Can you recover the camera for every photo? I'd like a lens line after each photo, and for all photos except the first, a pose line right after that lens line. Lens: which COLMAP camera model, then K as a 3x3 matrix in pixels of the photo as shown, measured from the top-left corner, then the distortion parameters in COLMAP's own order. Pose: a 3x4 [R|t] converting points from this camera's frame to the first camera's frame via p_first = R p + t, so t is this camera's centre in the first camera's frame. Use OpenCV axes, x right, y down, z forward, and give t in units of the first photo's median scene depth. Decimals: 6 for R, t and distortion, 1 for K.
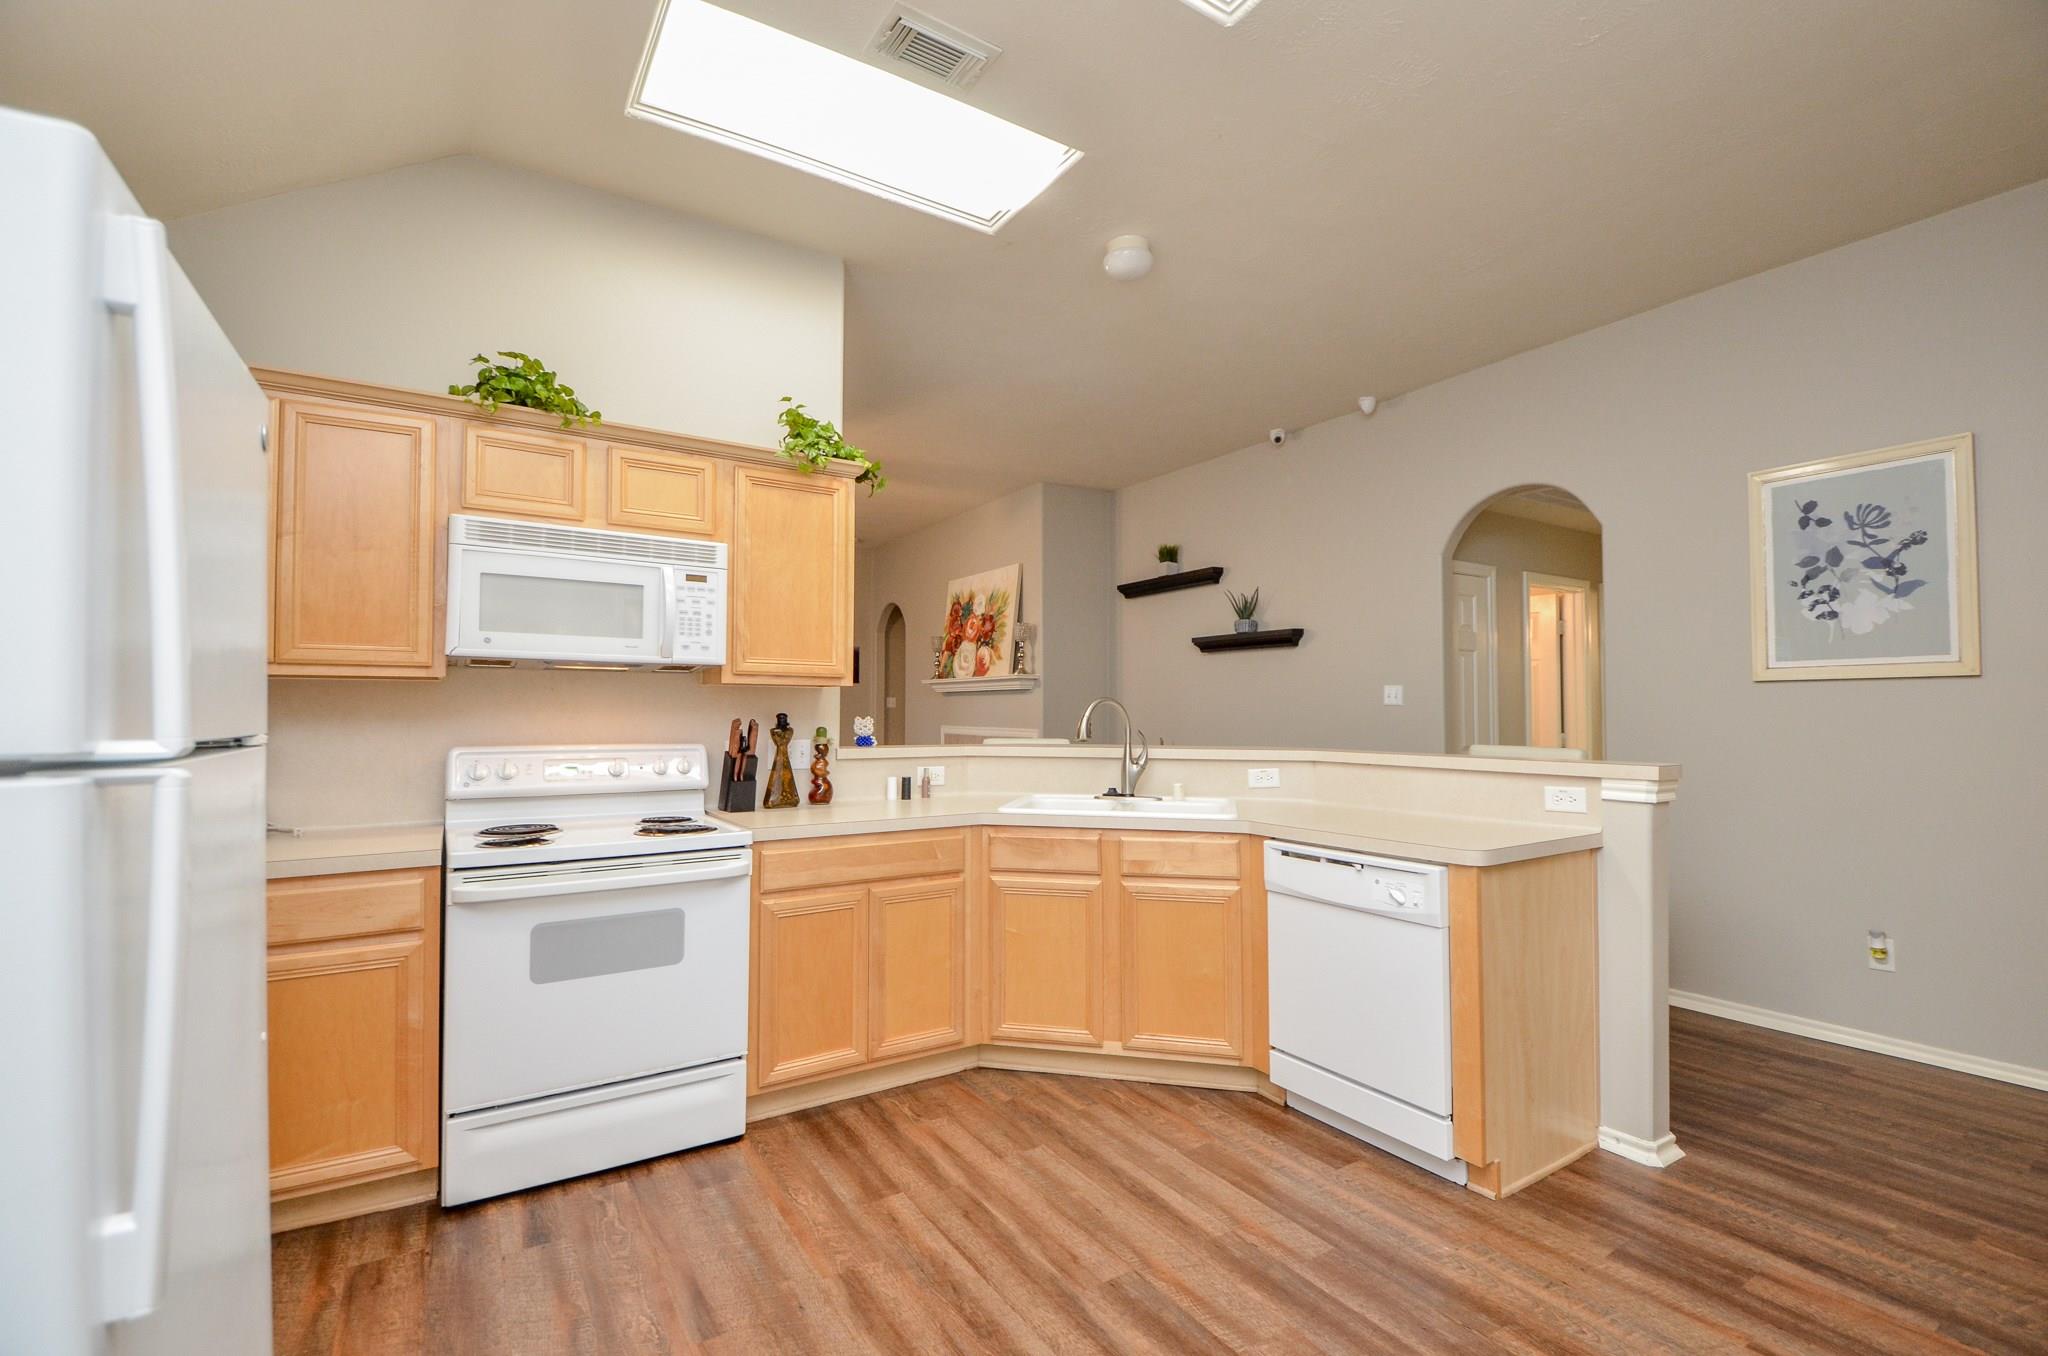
lens RADIAL K [[889.3, 0, 1020.8], [0, 889.3, 693.4], [0, 0, 1]] dist [0.034608, -0.028800]
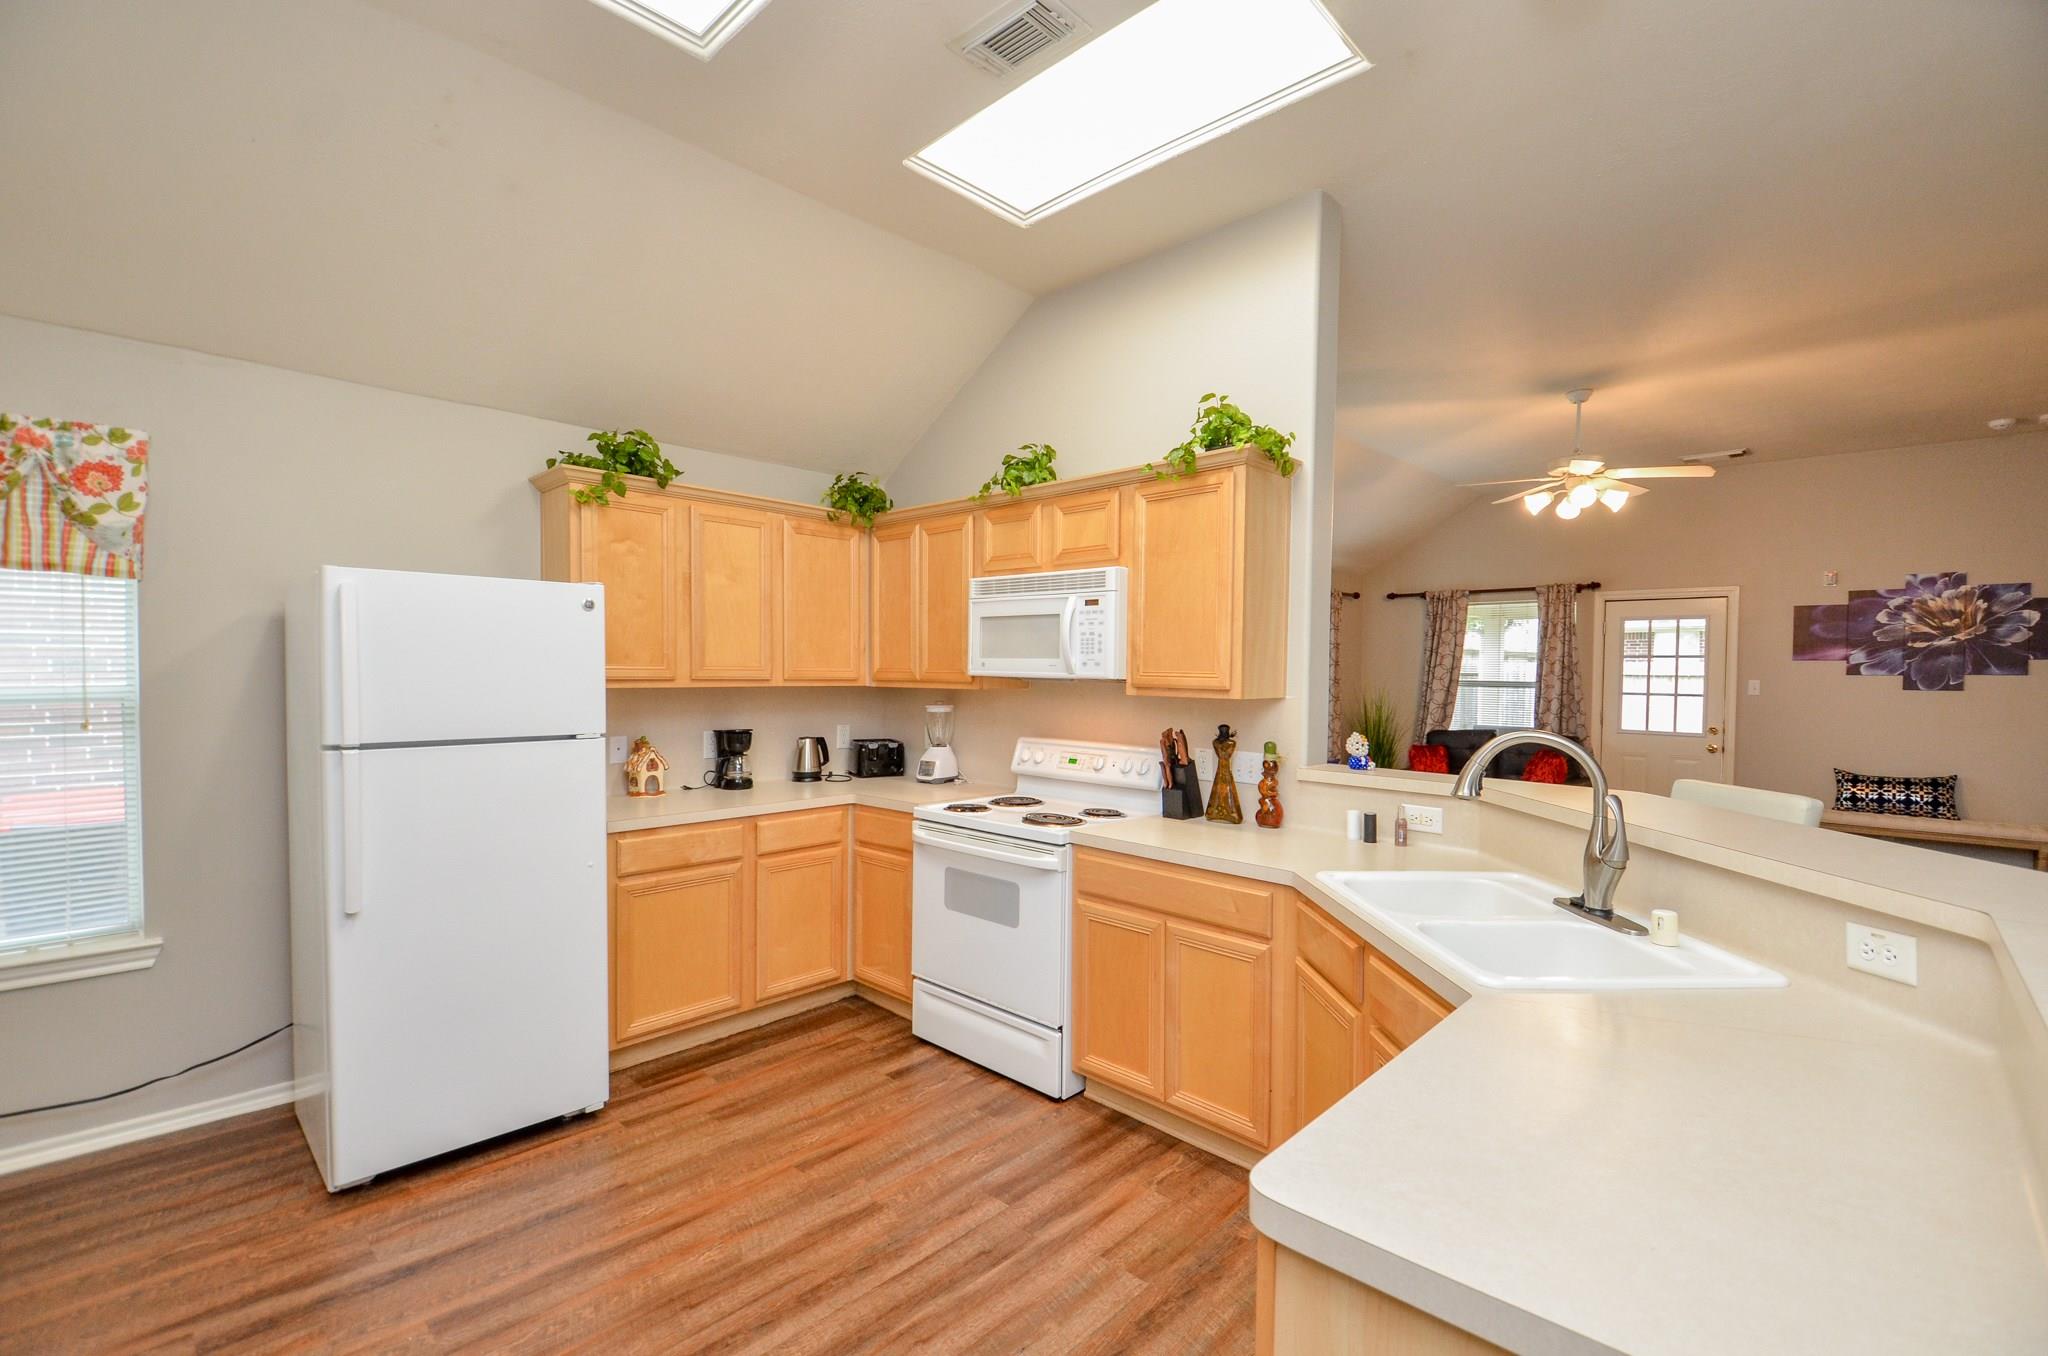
lens RADIAL K [[893.8, 0, 1027.7], [0, 893.8, 689.5], [0, 0, 1]] dist [0.016896, -0.016827]
pose [[0.250696, 0.027254, -0.967682, 0.736621], [0.012131, 0.999437, 0.031291, -0.058429], [0.967990, -0.019583, 0.250224, 0.668836]]
